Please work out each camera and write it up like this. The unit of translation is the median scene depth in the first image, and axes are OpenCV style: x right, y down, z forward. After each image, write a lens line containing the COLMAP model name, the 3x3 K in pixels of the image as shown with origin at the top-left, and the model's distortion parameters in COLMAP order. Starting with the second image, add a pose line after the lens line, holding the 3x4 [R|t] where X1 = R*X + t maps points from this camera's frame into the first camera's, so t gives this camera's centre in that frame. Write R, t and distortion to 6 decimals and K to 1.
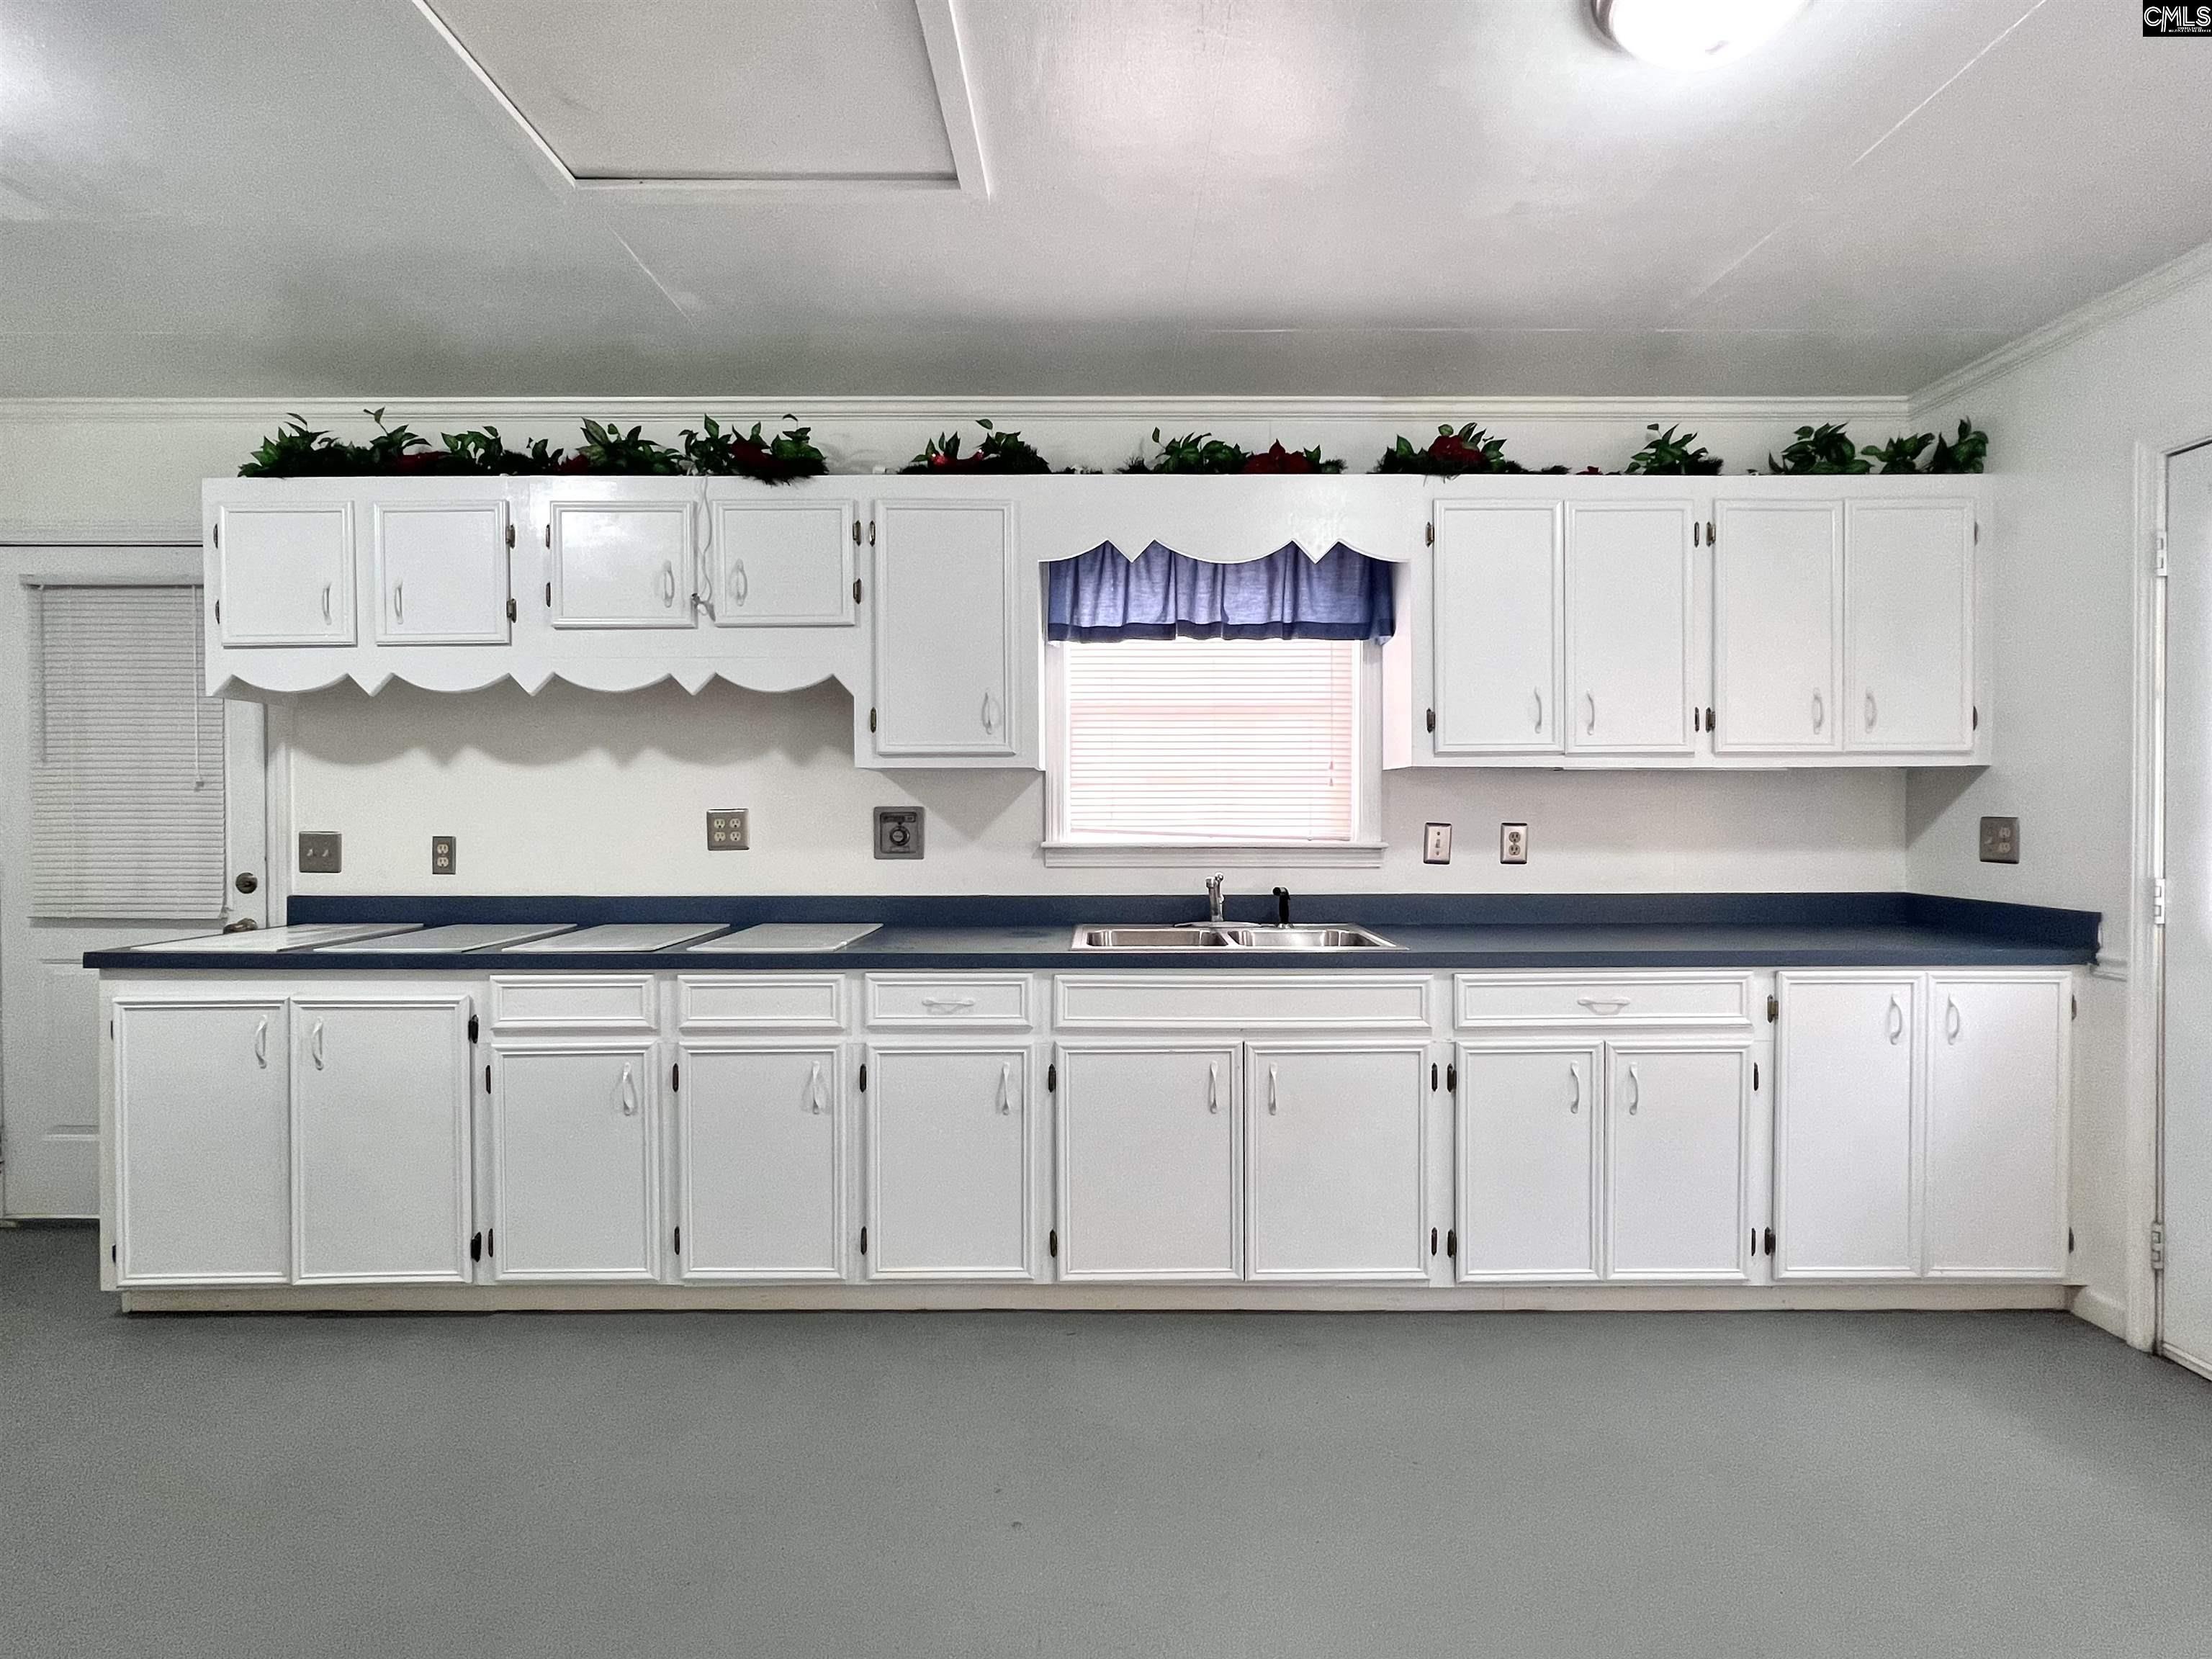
lens RADIAL K [[1056.8, 0, 1103.7], [0, 1056.8, 820.2], [0, 0, 1]] dist [-0.001076, -0.000473]
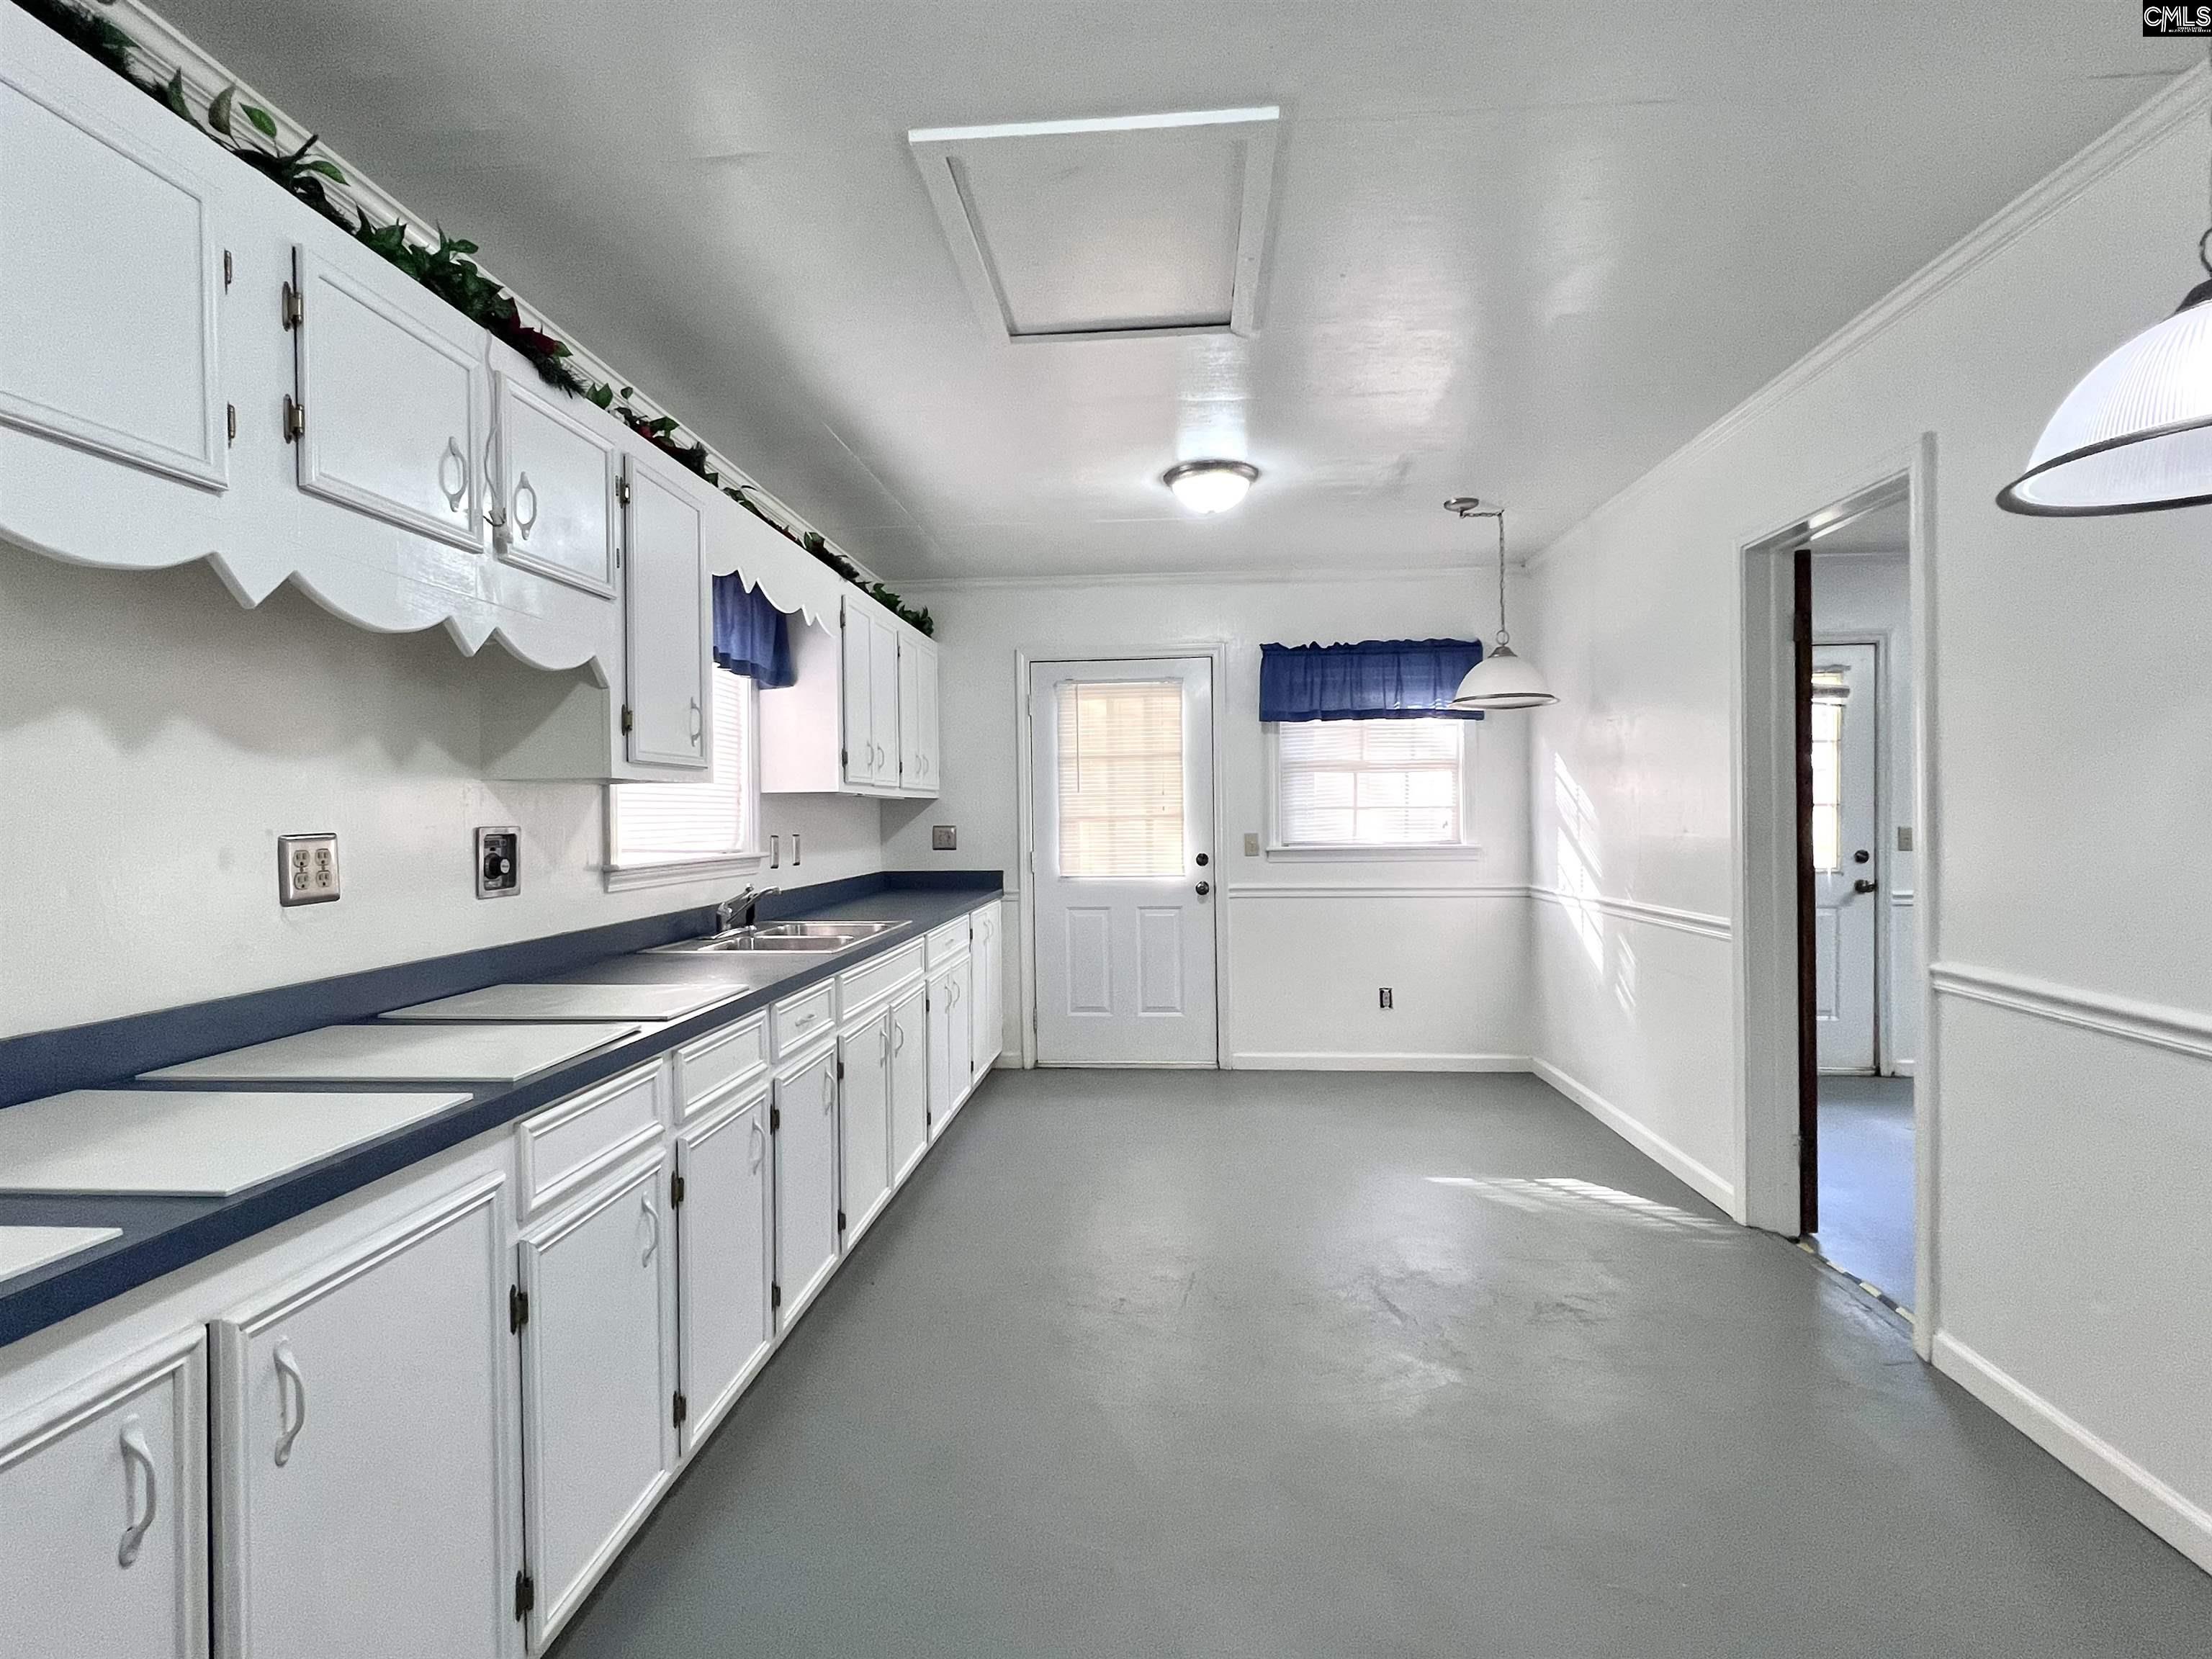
lens RADIAL K [[1056.8, 0, 1103.7], [0, 1056.8, 820.2], [0, 0, 1]] dist [-0.001076, -0.000473]
pose [[0.078948, -0.003036, 0.996874, -0.980046], [0.024971, 0.999688, 0.001067, -0.007855], [-0.996566, 0.024808, 0.079000, 0.551460]]
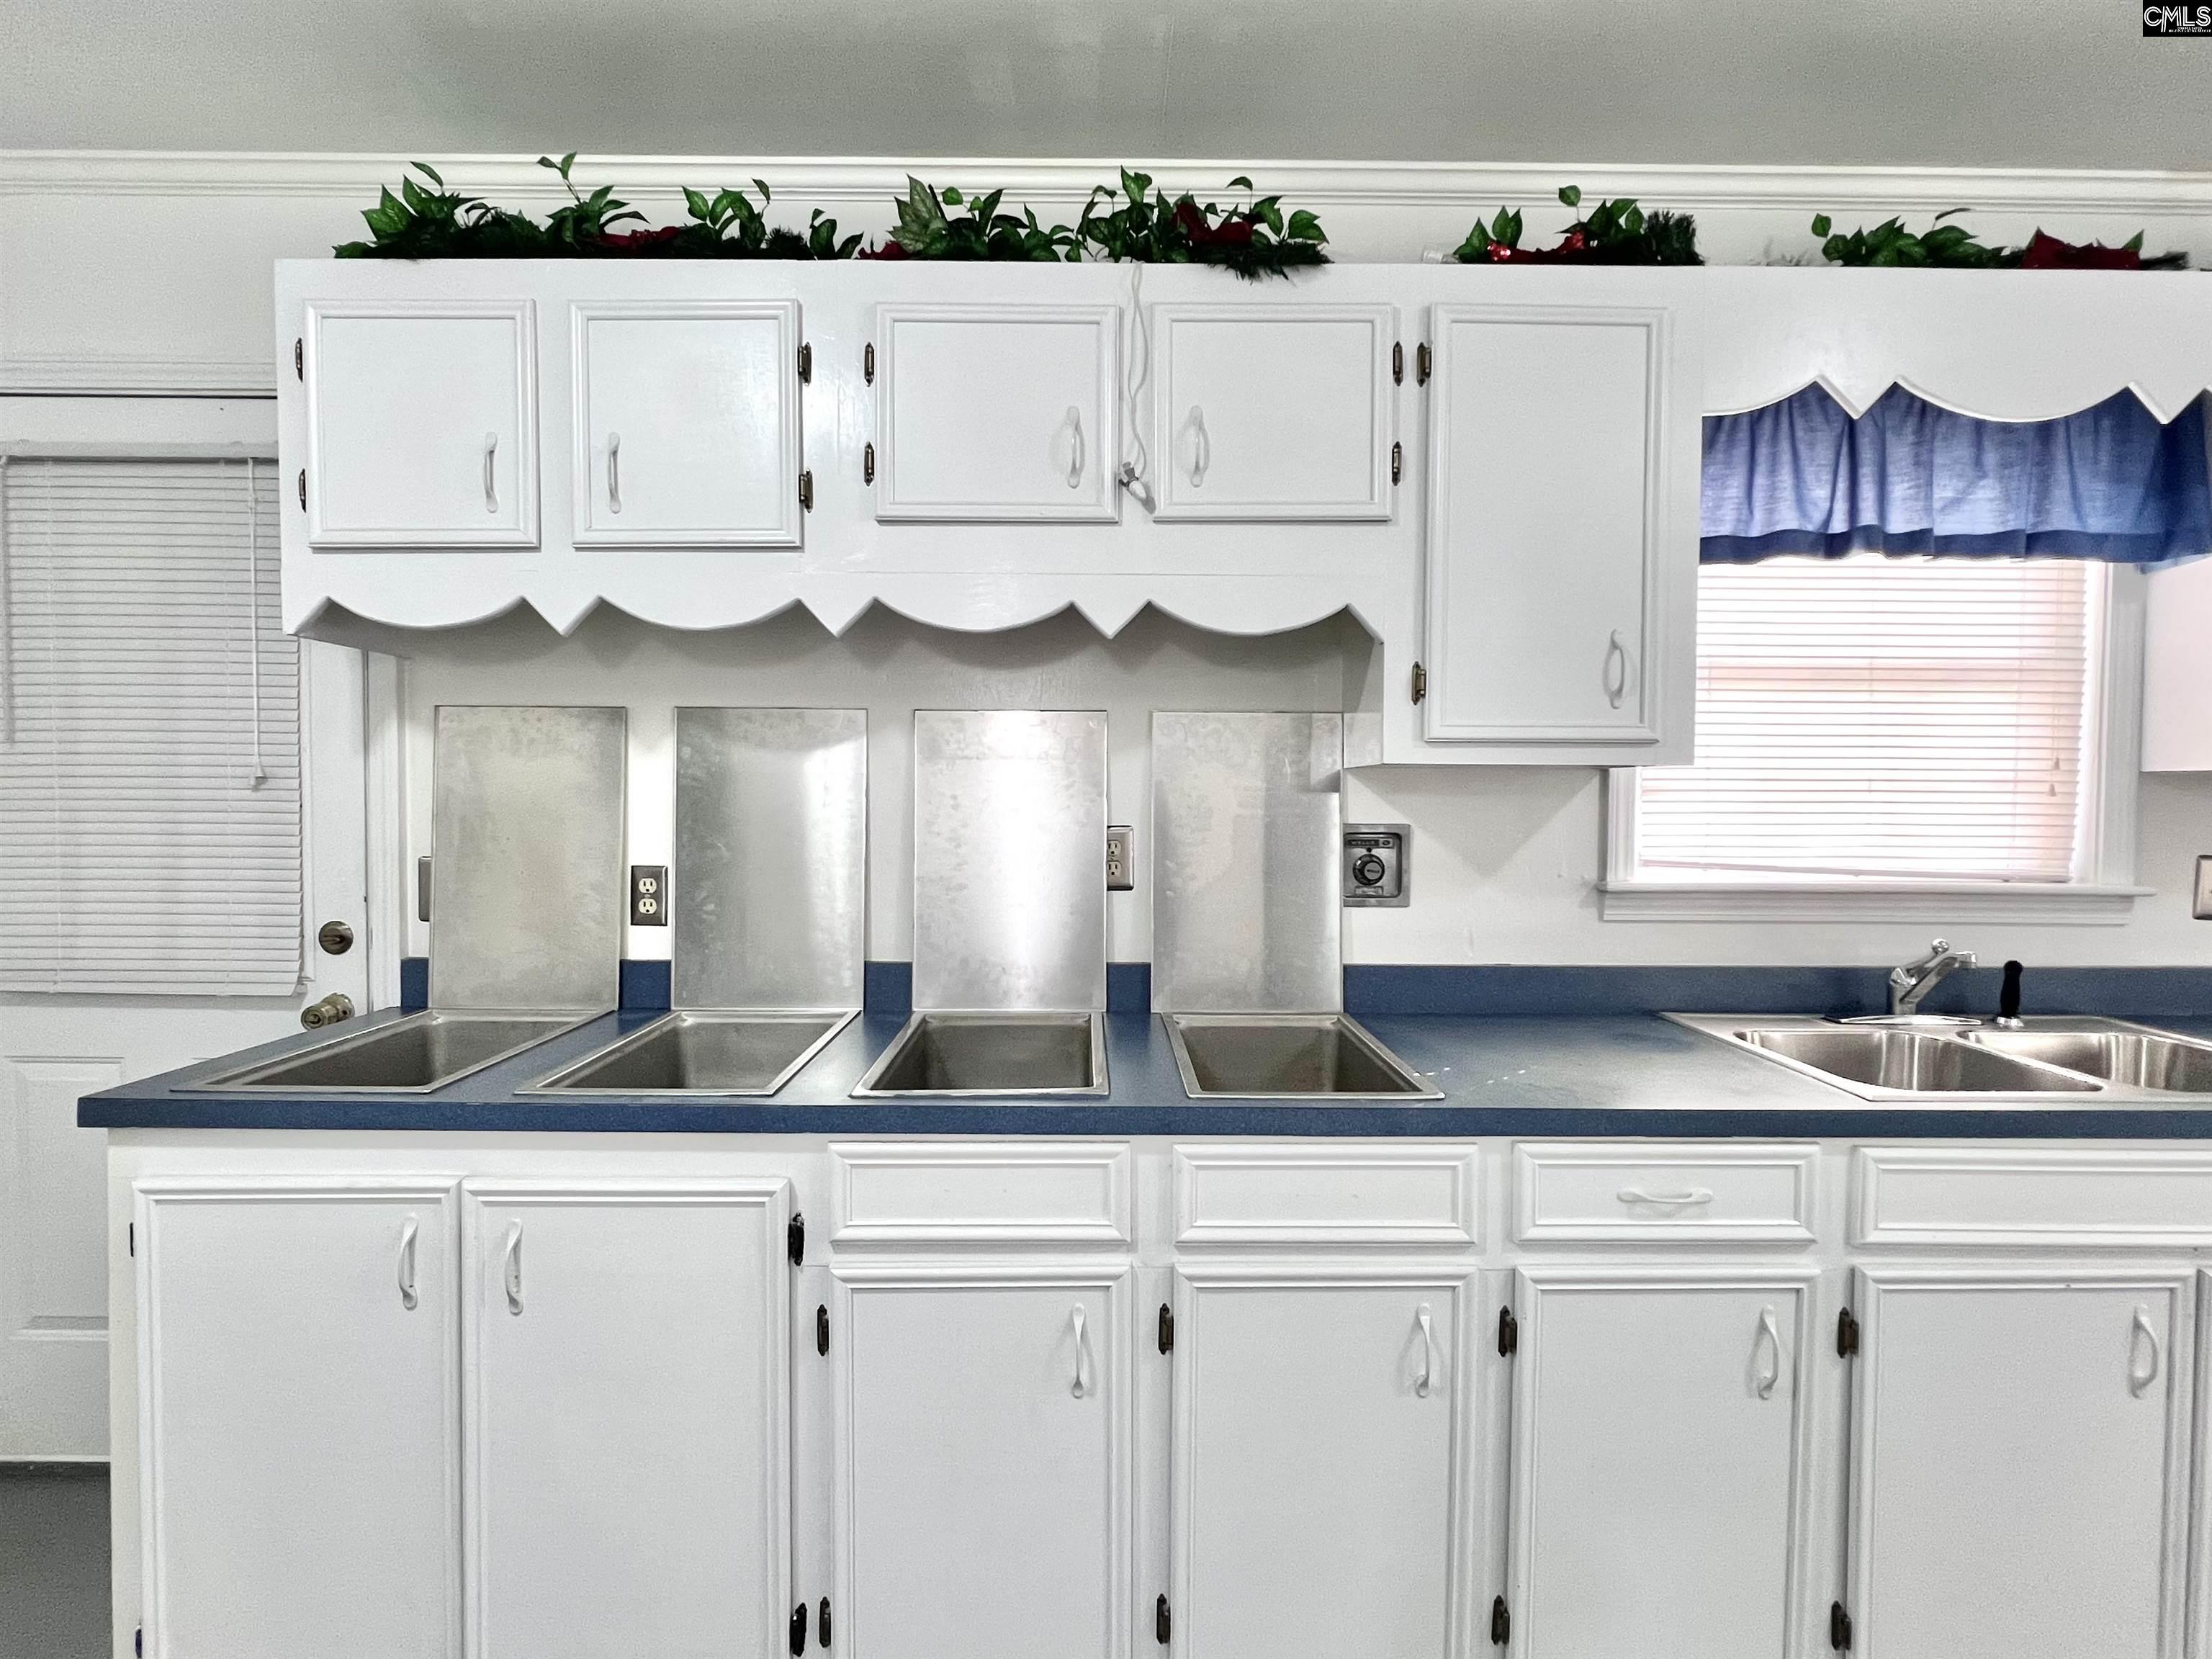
lens RADIAL K [[1056.8, 0, 1103.7], [0, 1056.8, 820.2], [0, 0, 1]] dist [-0.001076, -0.000473]
pose [[0.999963, 0.006976, 0.005031, -0.385530], [-0.007050, 0.999865, 0.014835, -0.024713], [-0.004927, -0.014870, 0.999877, 0.398227]]
